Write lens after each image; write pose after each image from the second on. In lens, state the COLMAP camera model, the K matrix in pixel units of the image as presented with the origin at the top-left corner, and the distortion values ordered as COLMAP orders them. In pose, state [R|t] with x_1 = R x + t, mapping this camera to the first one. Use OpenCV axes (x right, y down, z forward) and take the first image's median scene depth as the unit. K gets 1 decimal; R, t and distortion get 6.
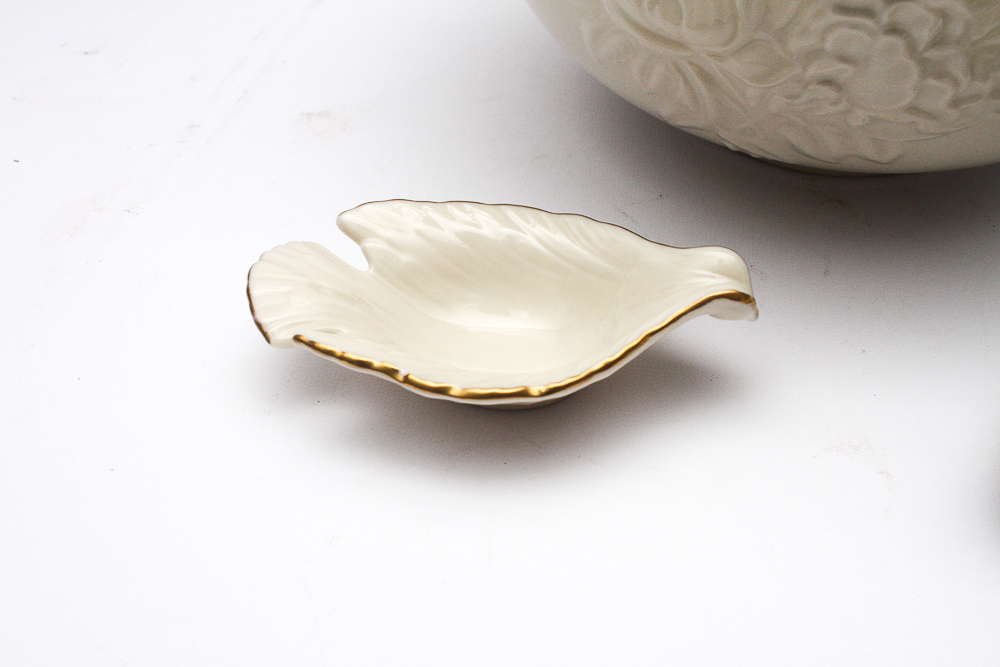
lens RADIAL K [[1167.9, 0, 500.0], [0, 1167.9, 333.5], [0, 0, 1]] dist [-0.110313, 0.022602]
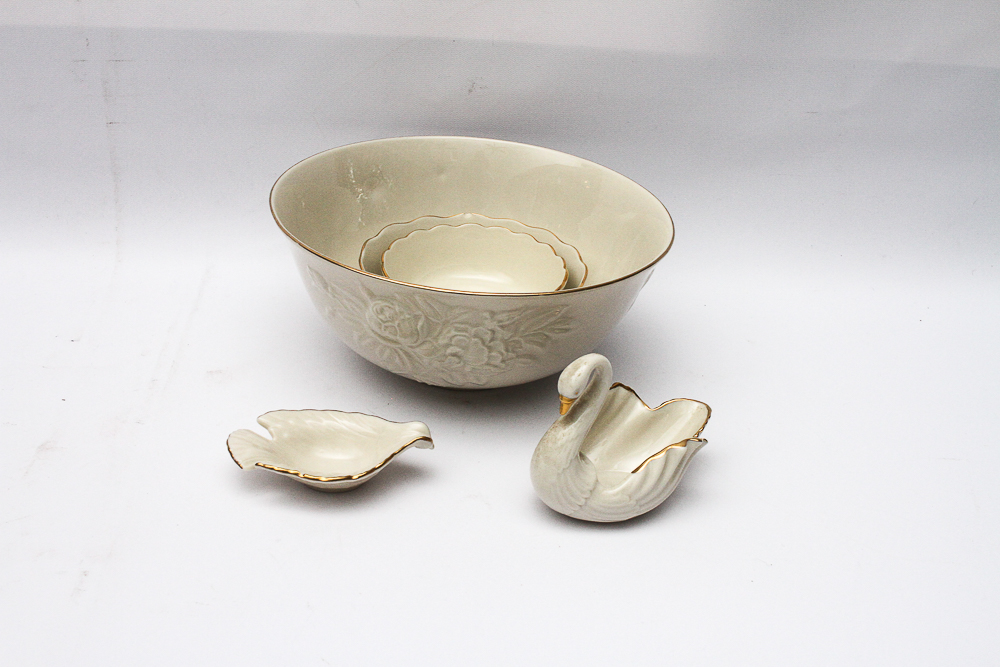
lens RADIAL K [[1167.9, 0, 500.0], [0, 1167.9, 333.5], [0, 0, 1]] dist [-0.110313, 0.022602]
pose [[0.963305, -0.031558, 0.266549, -0.309223], [0.081079, 0.980886, -0.176886, 0.201802], [-0.255872, 0.192007, 0.947451, -1.493259]]
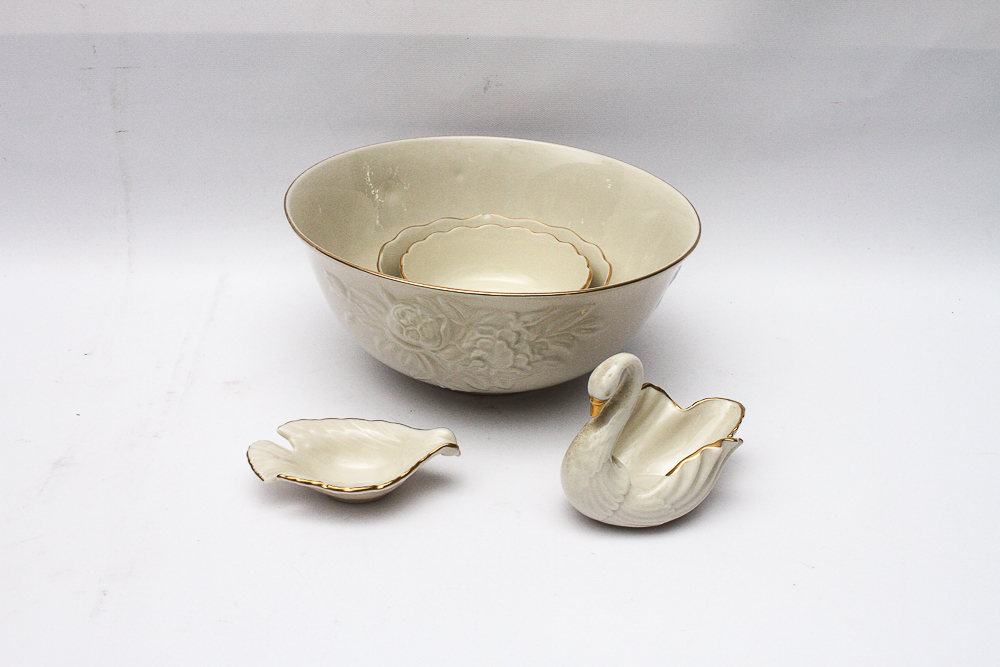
lens RADIAL K [[1167.9, 0, 500.0], [0, 1167.9, 333.5], [0, 0, 1]] dist [-0.110313, 0.022602]
pose [[0.964937, -0.053789, 0.256911, -0.316612], [0.103550, 0.977403, -0.184287, 0.197364], [-0.241192, 0.204428, 0.948702, -1.410597]]
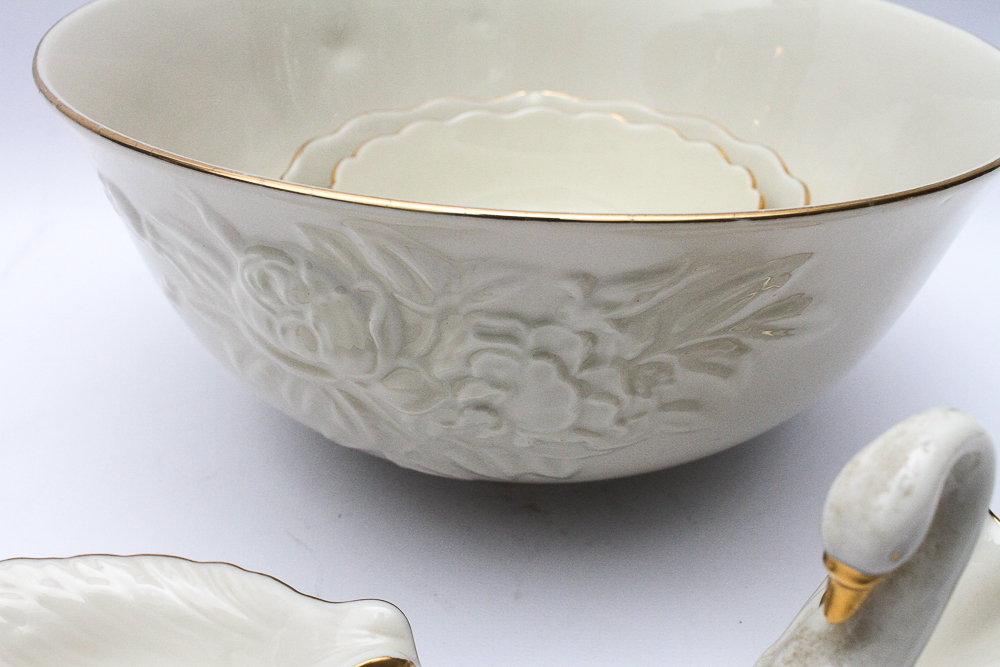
lens RADIAL K [[1167.9, 0, 500.0], [0, 1167.9, 333.5], [0, 0, 1]] dist [-0.110313, 0.022602]
pose [[0.981937, -0.045451, 0.183670, 0.128478], [0.080046, 0.979361, -0.185592, -0.100613], [-0.171444, 0.196942, 0.965309, 0.091971]]
